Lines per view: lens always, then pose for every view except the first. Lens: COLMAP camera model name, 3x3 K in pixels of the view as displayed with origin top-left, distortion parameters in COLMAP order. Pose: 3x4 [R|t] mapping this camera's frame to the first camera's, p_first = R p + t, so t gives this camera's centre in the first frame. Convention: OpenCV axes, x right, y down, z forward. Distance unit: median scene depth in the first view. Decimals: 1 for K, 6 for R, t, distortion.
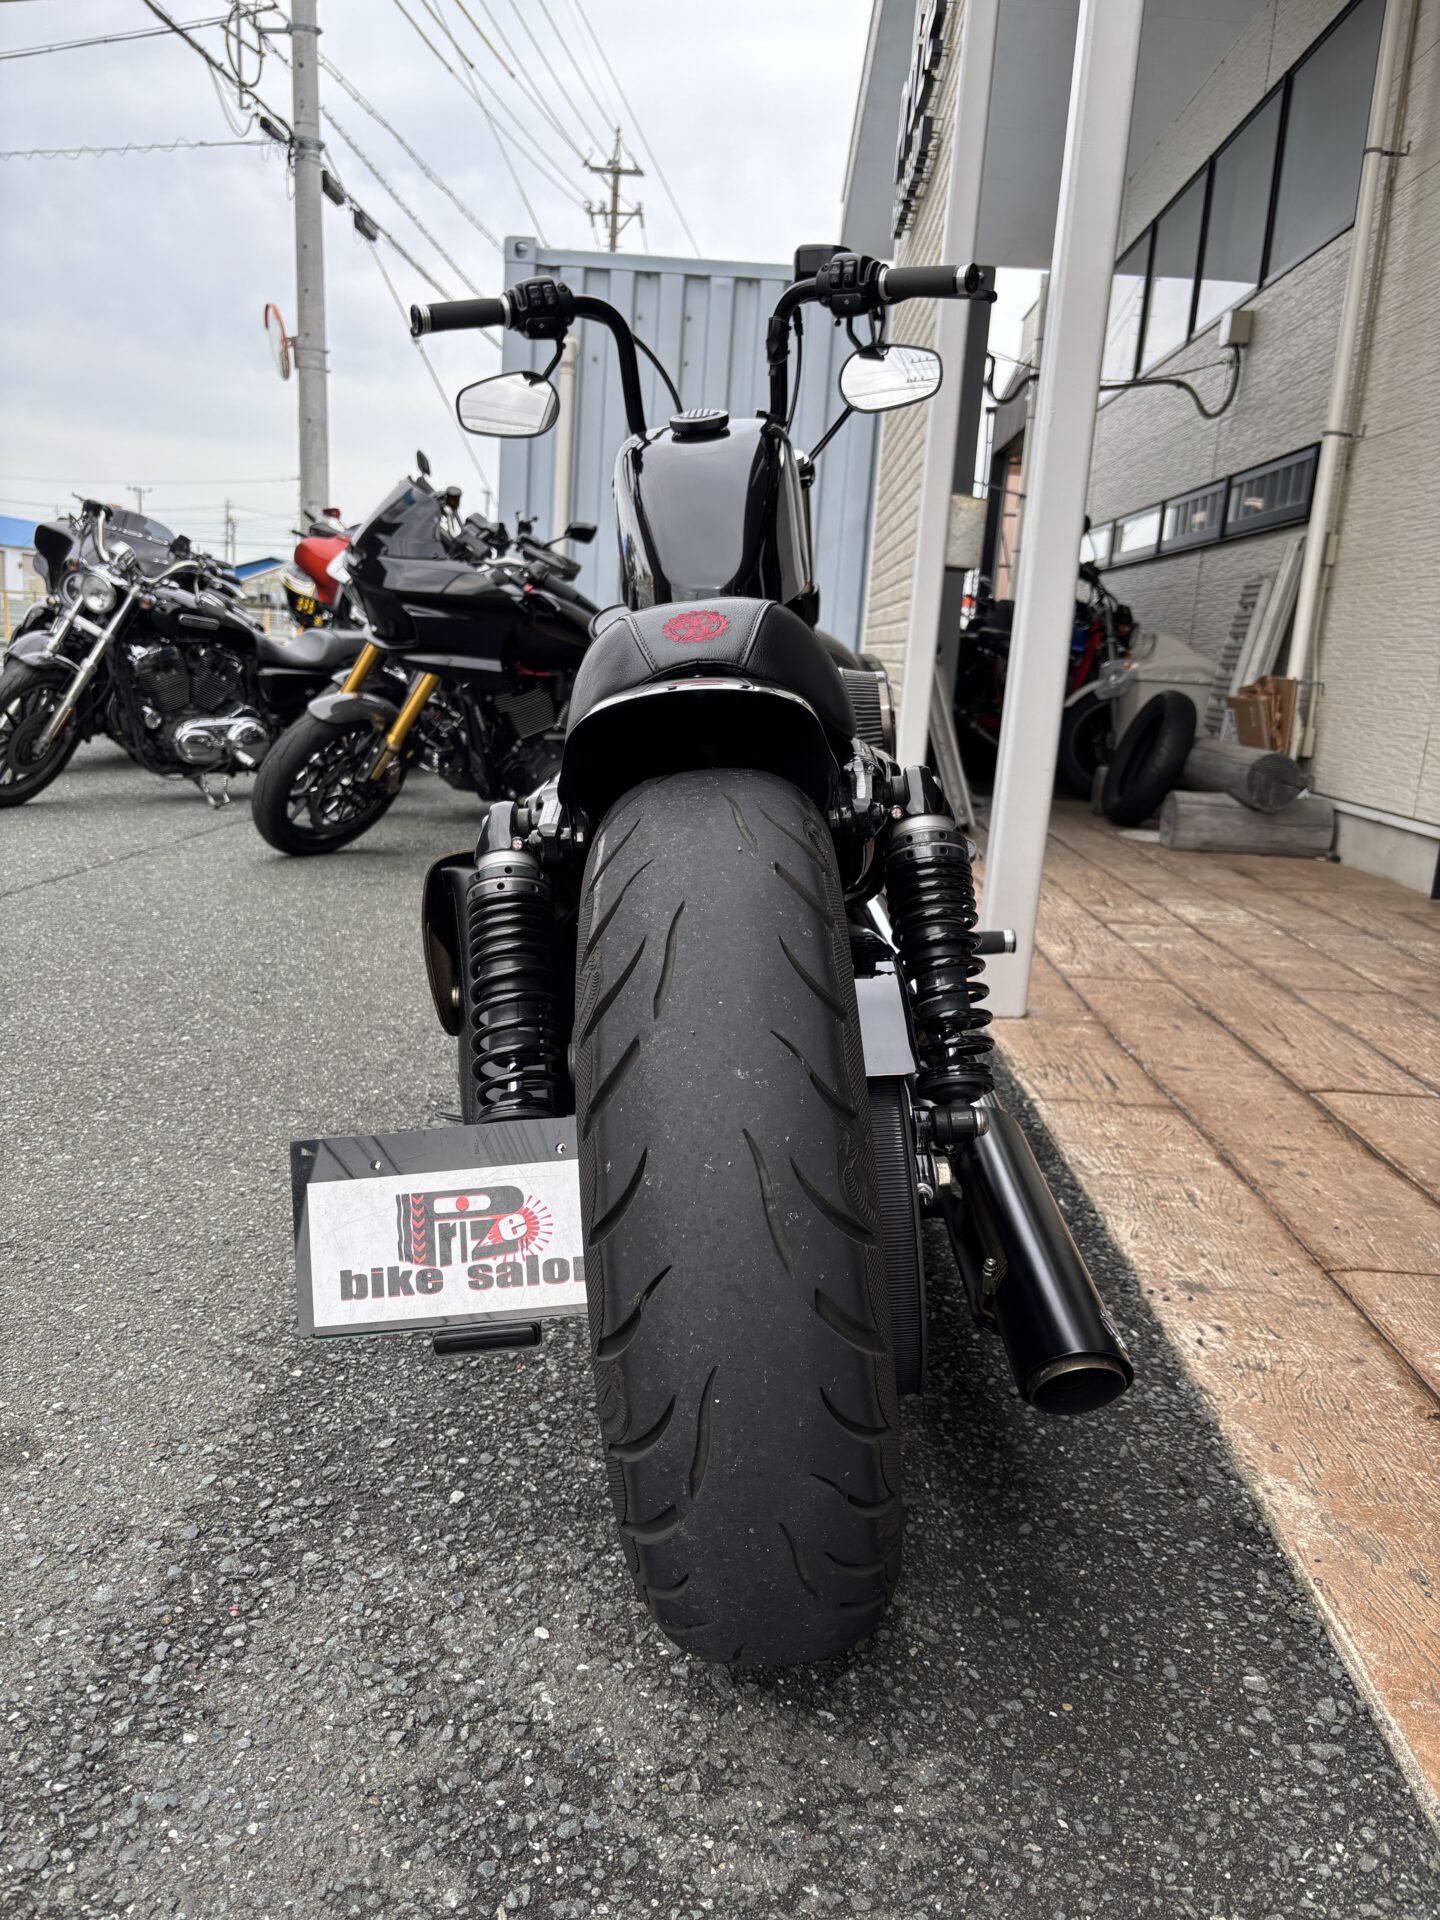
lens RADIAL K [[1462.2, 0, 711.4], [0, 1462.2, 965.8], [0, 0, 1]] dist [0.033175, -0.040670]
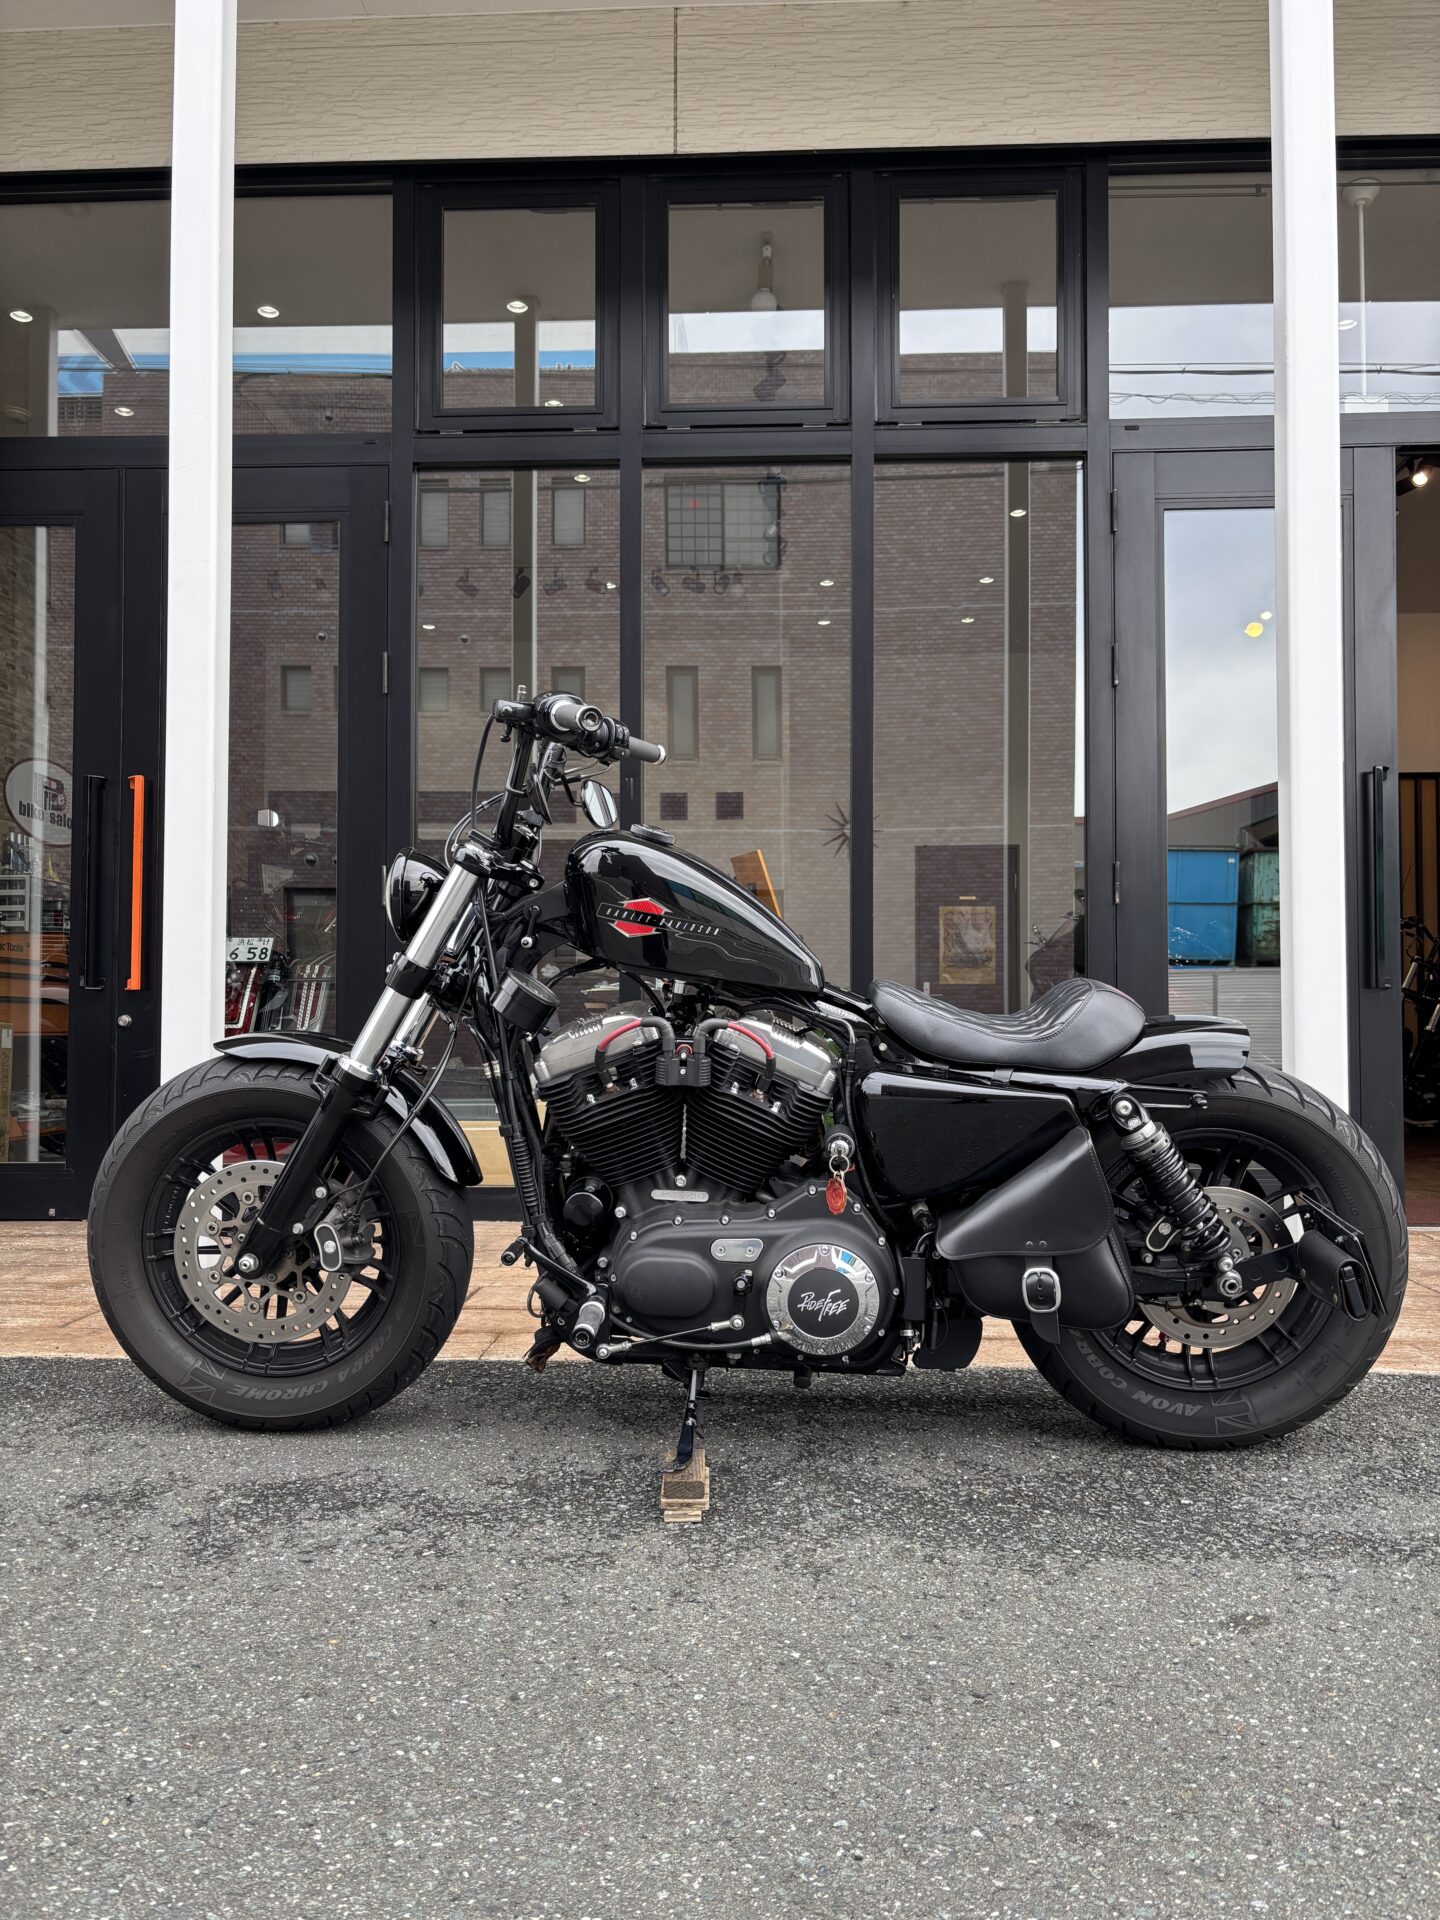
lens RADIAL K [[1462.2, 0, 722.8], [0, 1462.2, 967.1], [0, 0, 1]] dist [0.033175, -0.040670]
pose [[0.008880, -0.025522, 0.999635, -1.430364], [0.215349, 0.976266, 0.023012, -0.303620], [-0.976497, 0.215066, 0.014165, 1.052919]]
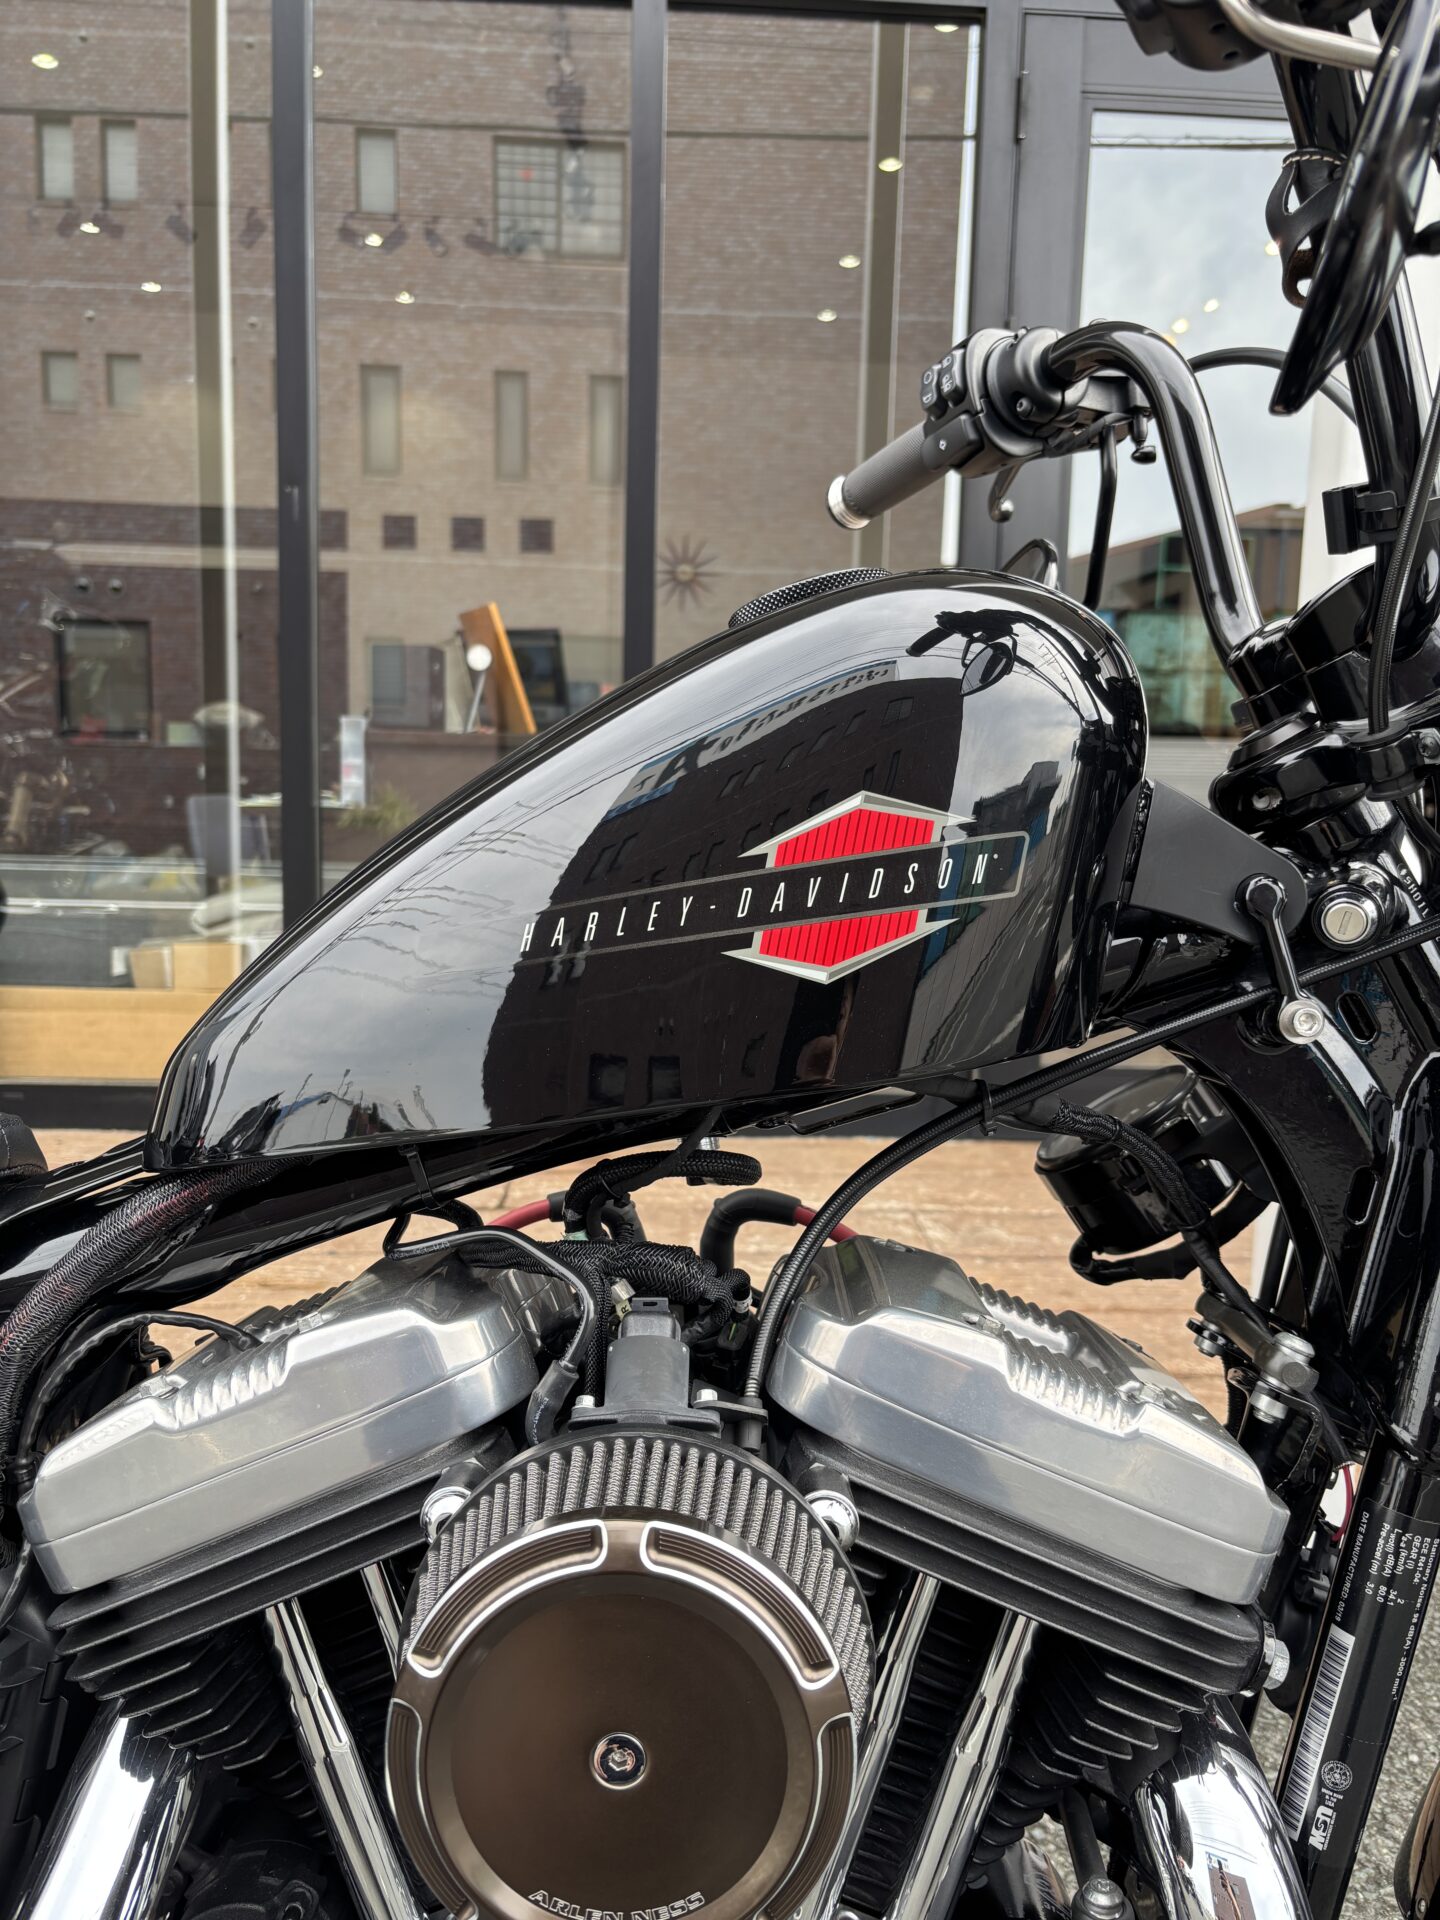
lens RADIAL K [[1462.2, 0, 716.8], [0, 1462.2, 971.5], [0, 0, 1]] dist [0.033175, -0.040670]
pose [[-0.080089, -0.199892, 0.976539, -0.609231], [0.188328, 0.959007, 0.211749, -0.337246], [-0.978835, 0.200869, -0.039161, 0.849450]]
